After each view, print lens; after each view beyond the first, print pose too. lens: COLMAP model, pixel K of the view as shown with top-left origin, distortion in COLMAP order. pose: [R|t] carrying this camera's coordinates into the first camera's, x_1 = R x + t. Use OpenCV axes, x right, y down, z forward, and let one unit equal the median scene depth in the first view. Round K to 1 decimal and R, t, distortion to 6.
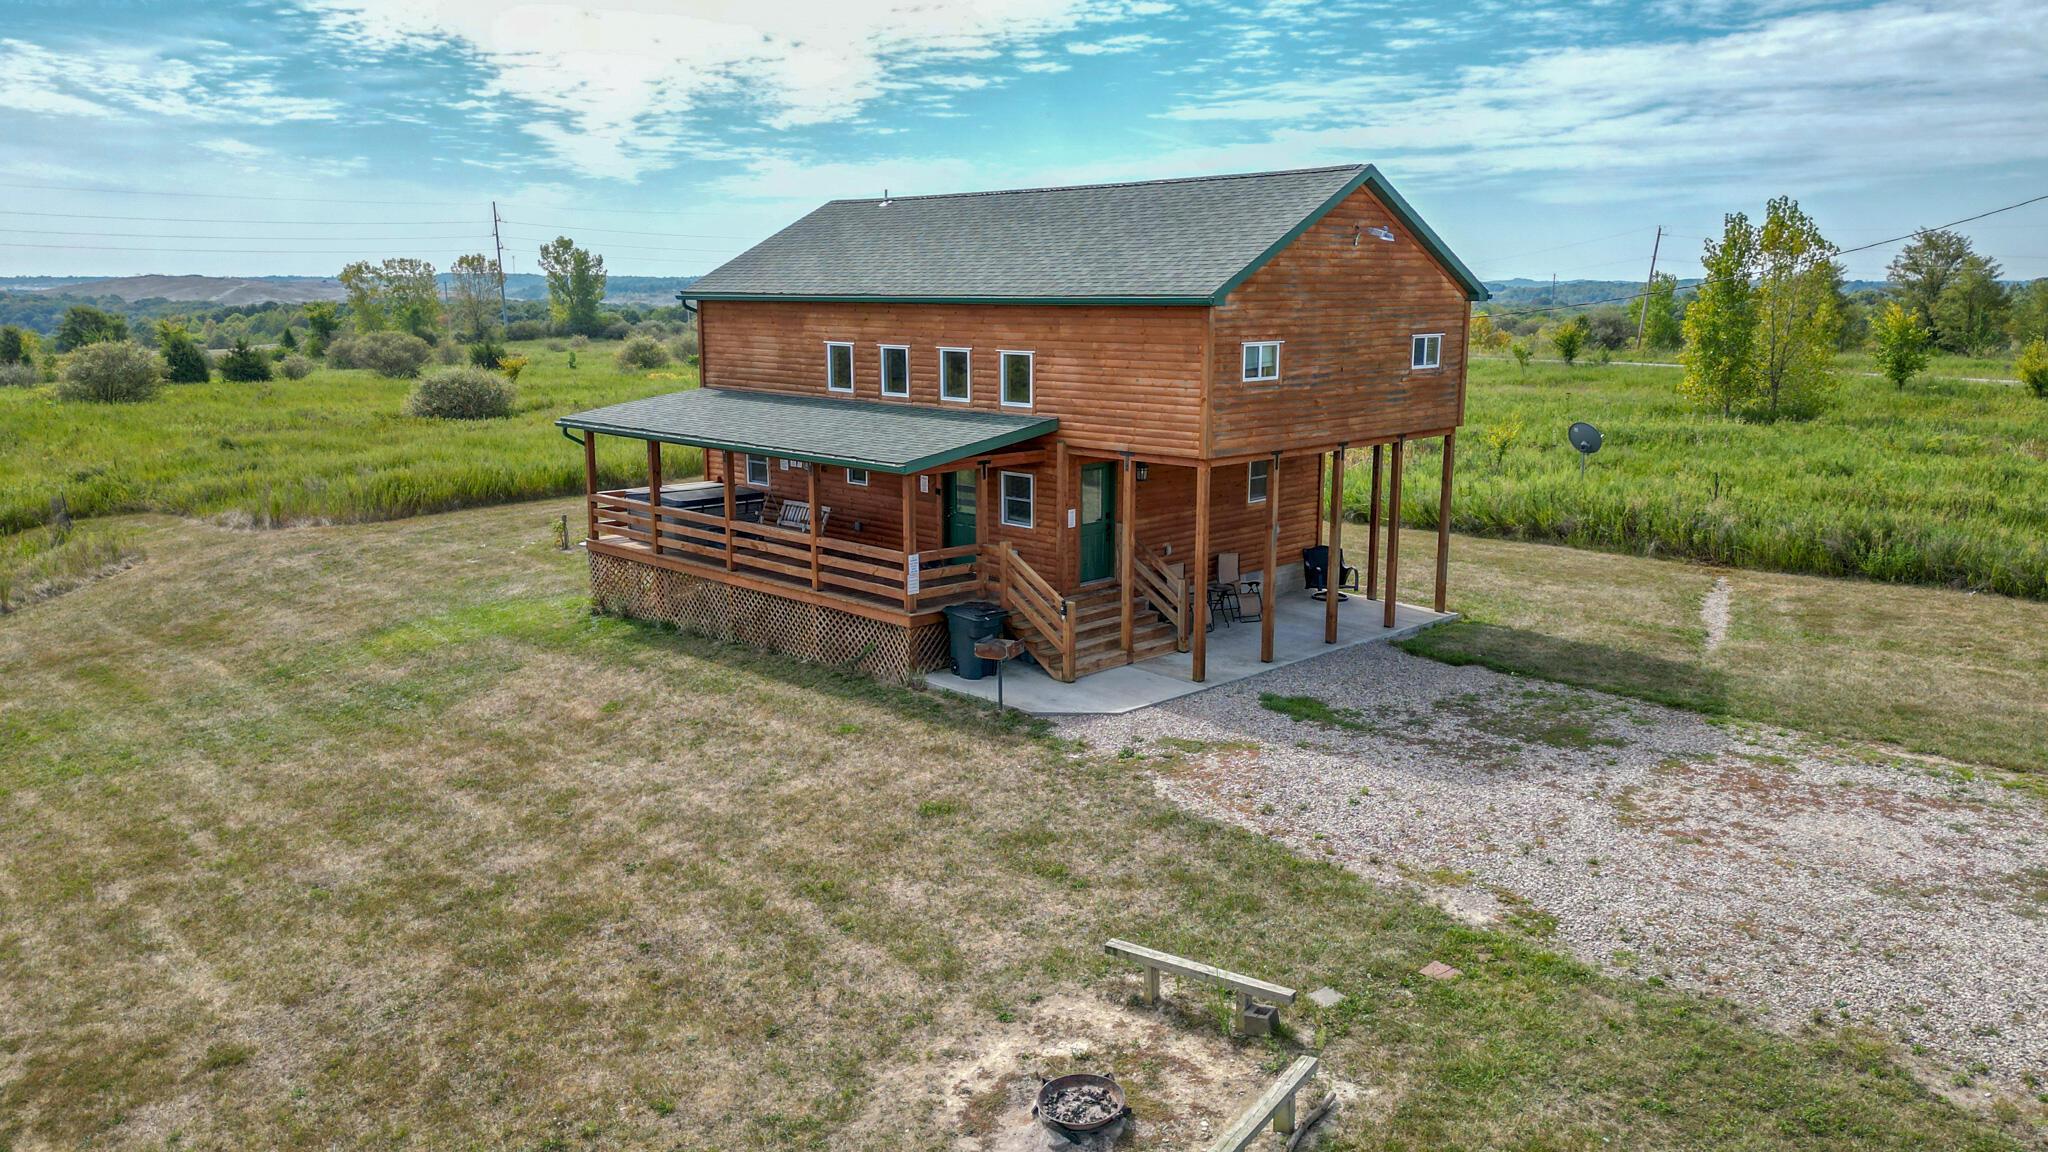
lens RADIAL K [[1487.9, 0, 1024.0], [0, 1487.9, 576.0], [0, 0, 1]] dist [0.081975, -0.059277]
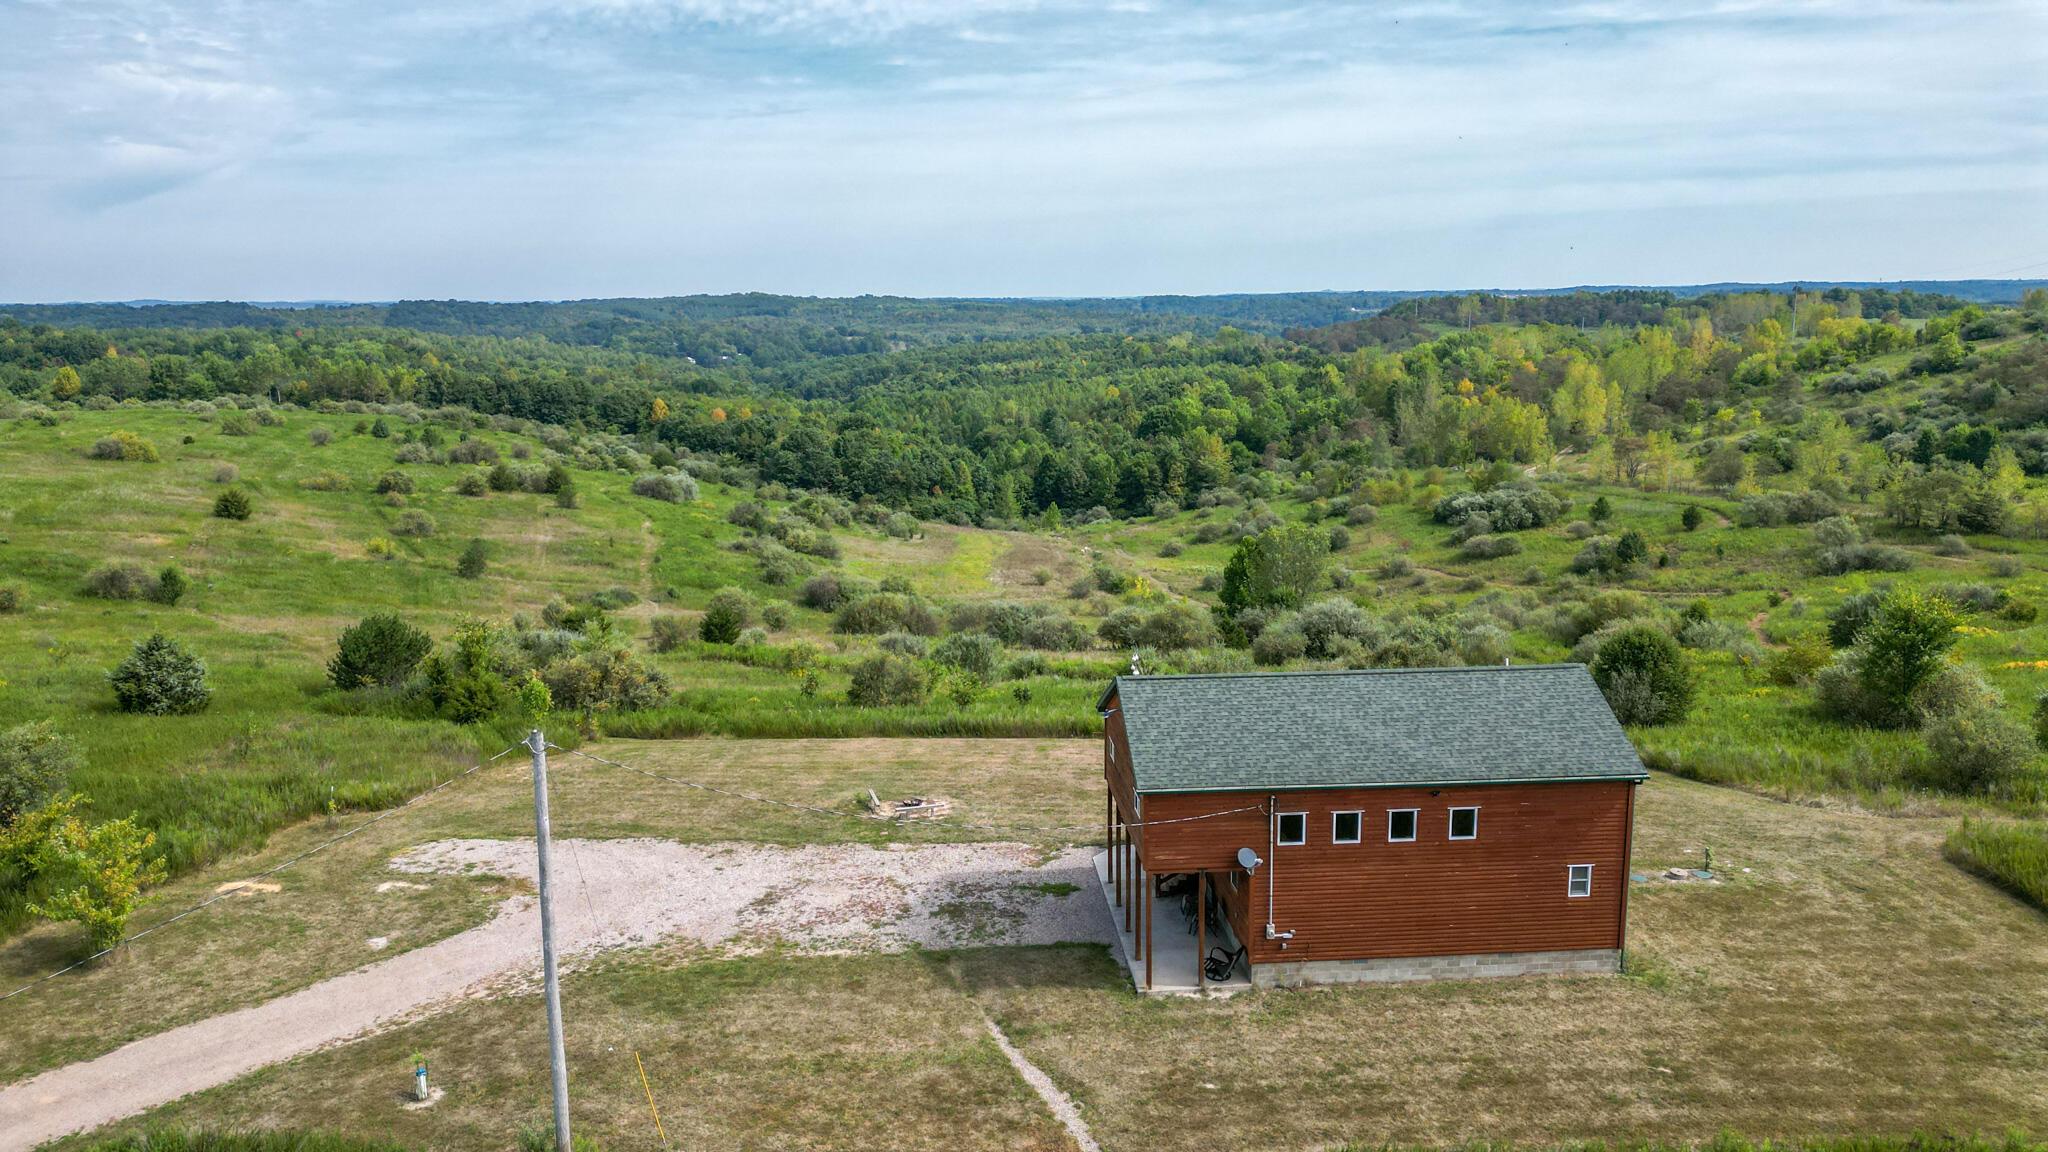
lens RADIAL K [[1450.2, 0, 1024.0], [0, 1450.2, 576.0], [0, 0, 1]] dist [0.084700, -0.004544]
pose [[-0.648062, 0.153764, -0.745903, 1.690582], [-0.135043, 0.940685, 0.311247, -0.975105], [0.749519, 0.302436, -0.588858, 2.022524]]
